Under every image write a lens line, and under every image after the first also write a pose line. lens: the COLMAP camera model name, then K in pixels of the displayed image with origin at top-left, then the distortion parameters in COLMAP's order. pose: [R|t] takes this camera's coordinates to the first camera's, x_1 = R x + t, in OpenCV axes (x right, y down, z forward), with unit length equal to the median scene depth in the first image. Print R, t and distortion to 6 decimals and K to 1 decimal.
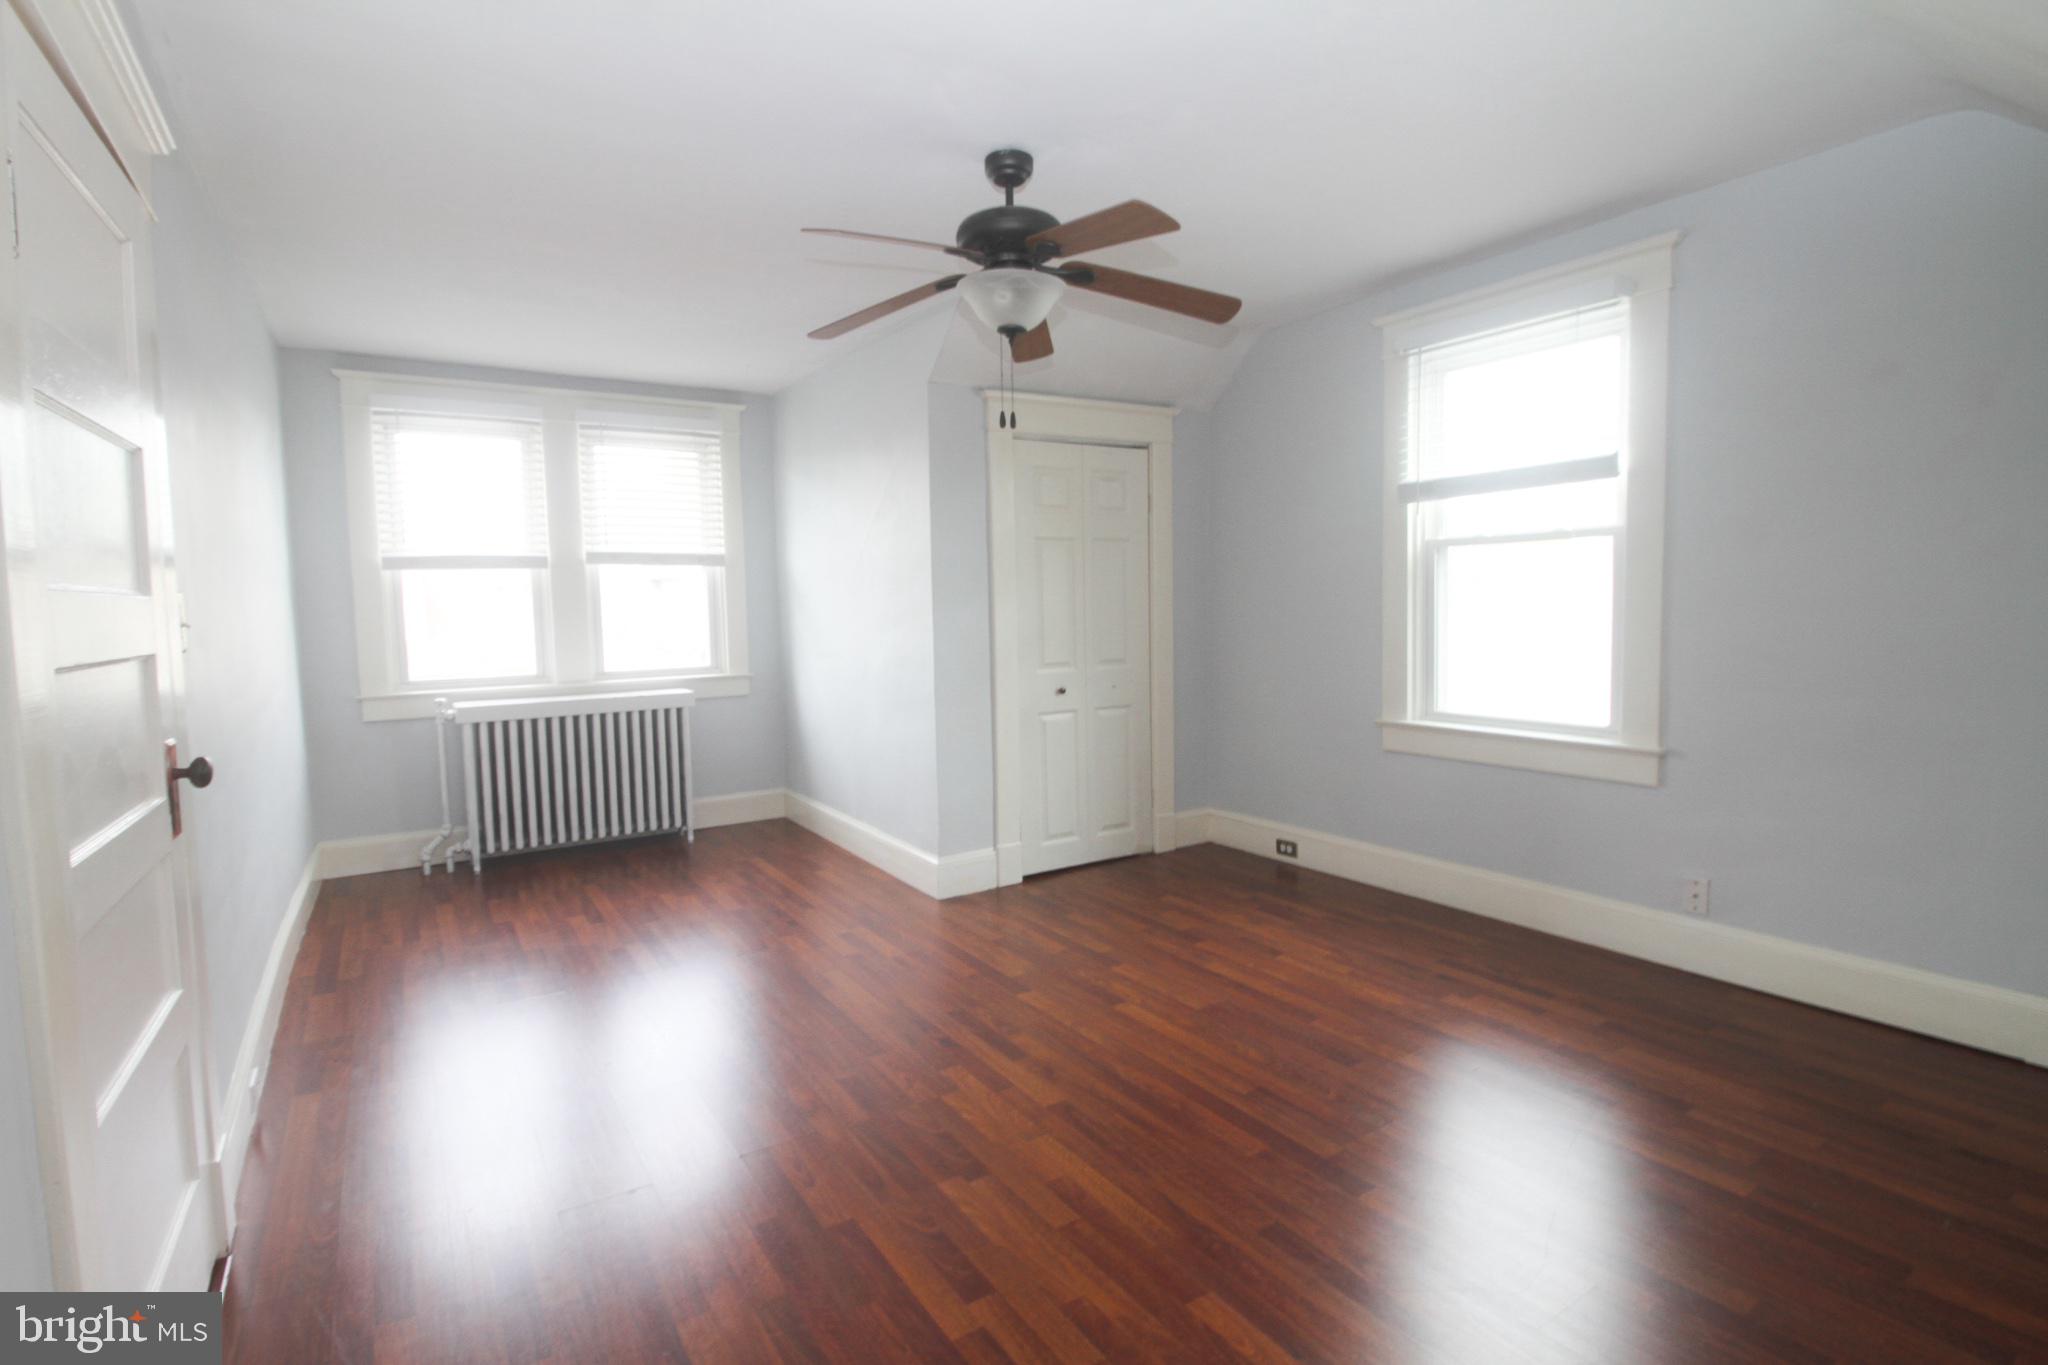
lens RADIAL K [[955.7, 0, 1039.5], [0, 955.7, 684.8], [0, 0, 1]] dist [-0.002449, -0.011547]
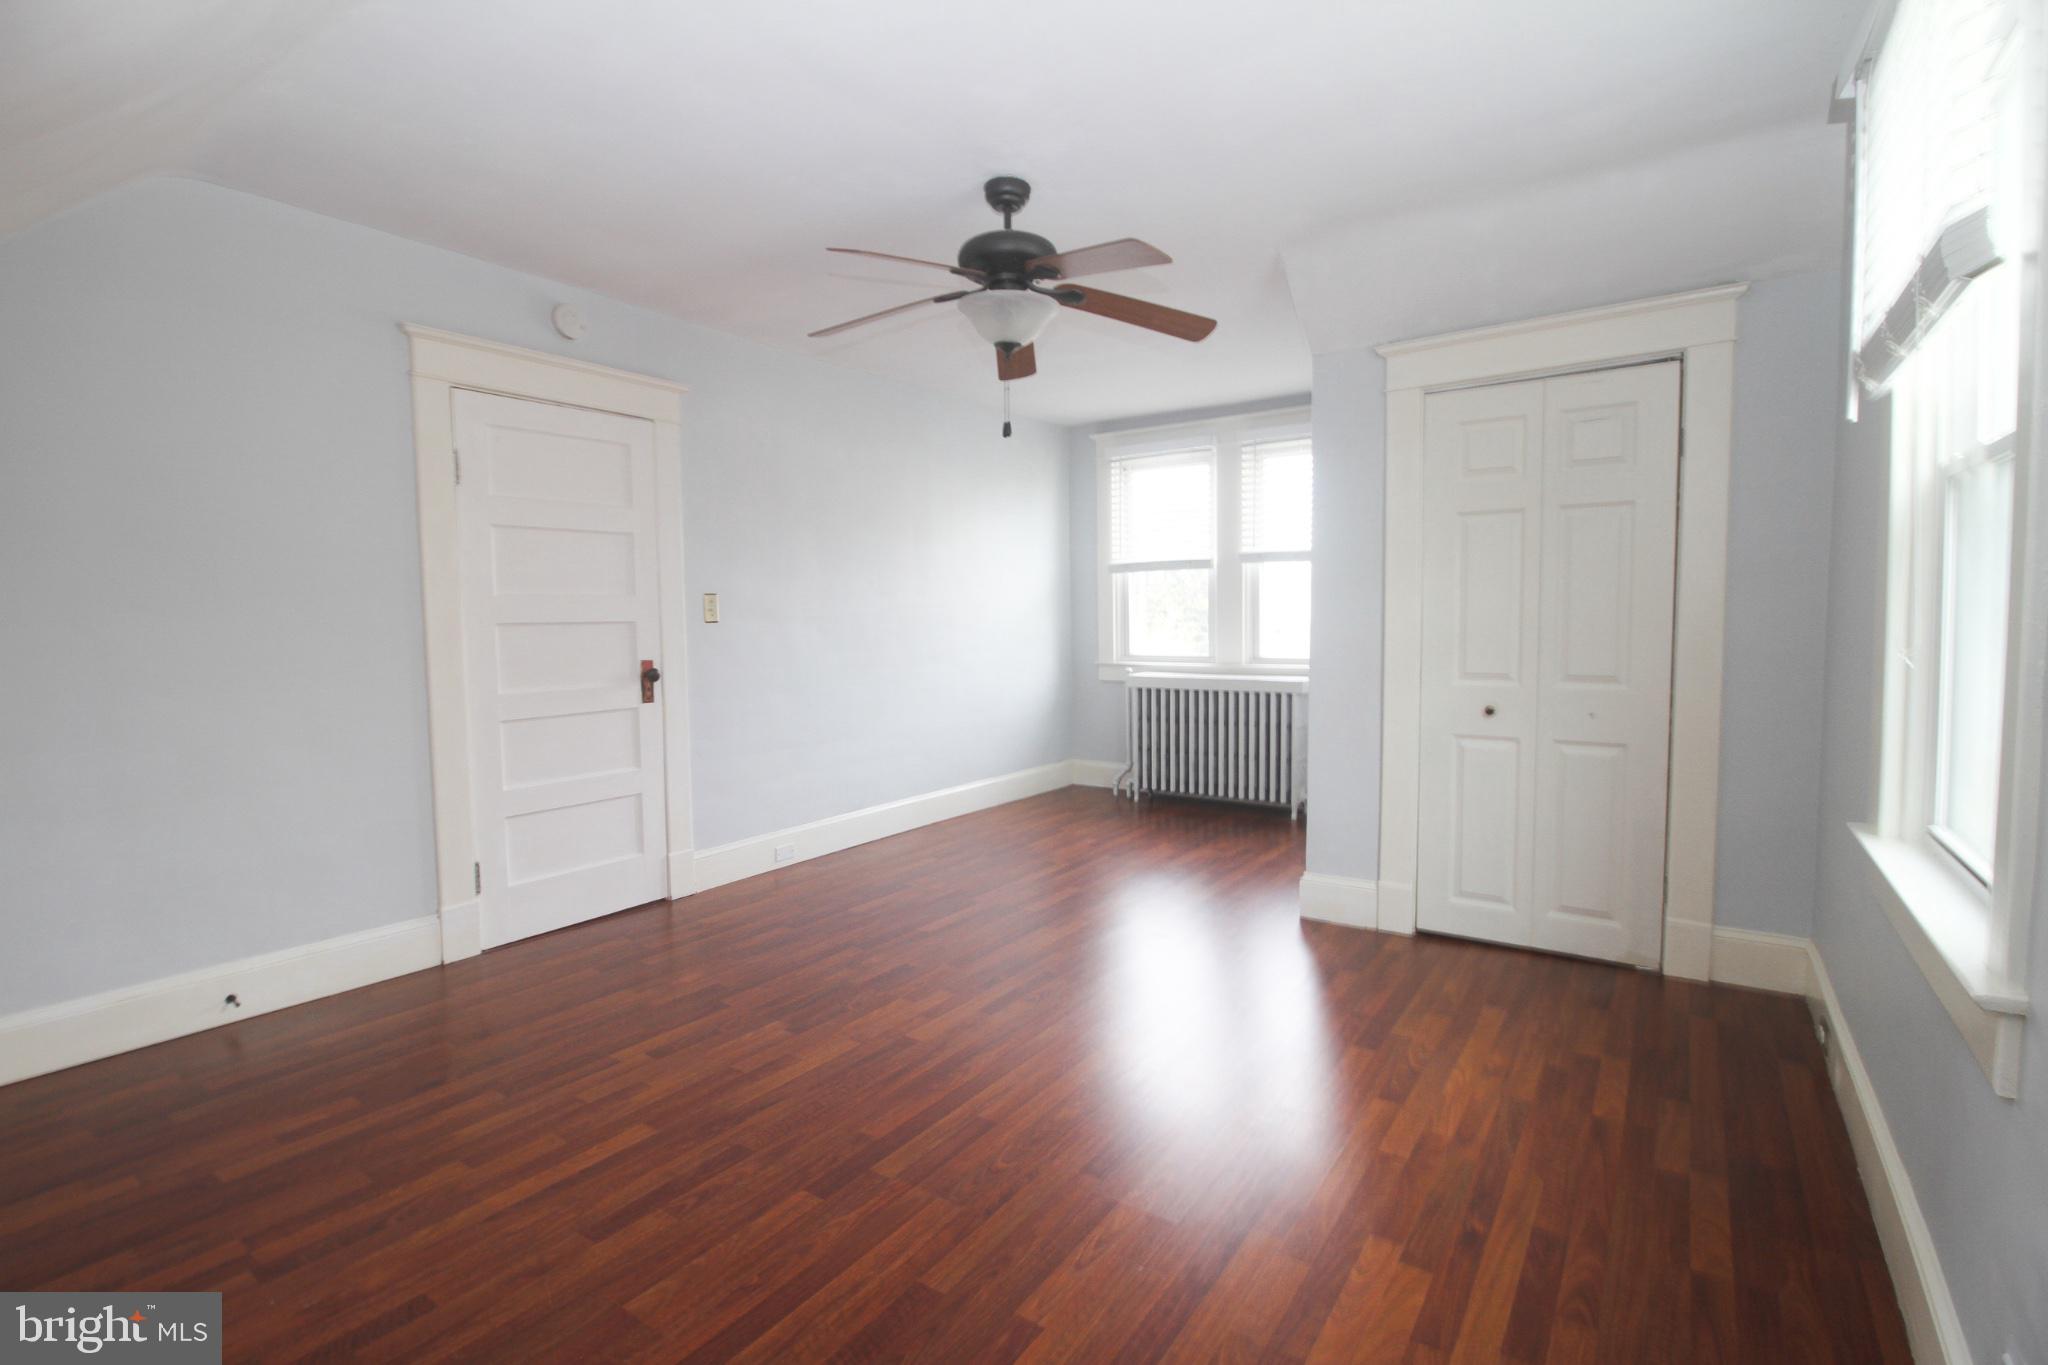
lens RADIAL K [[955.7, 0, 1016.2], [0, 955.7, 676.5], [0, 0, 1]] dist [-0.002449, -0.011547]
pose [[0.375908, 0.074695, -0.923641, 0.562065], [-0.069600, 0.996206, 0.052237, -0.033415], [0.924039, 0.044649, 0.379681, 0.339213]]
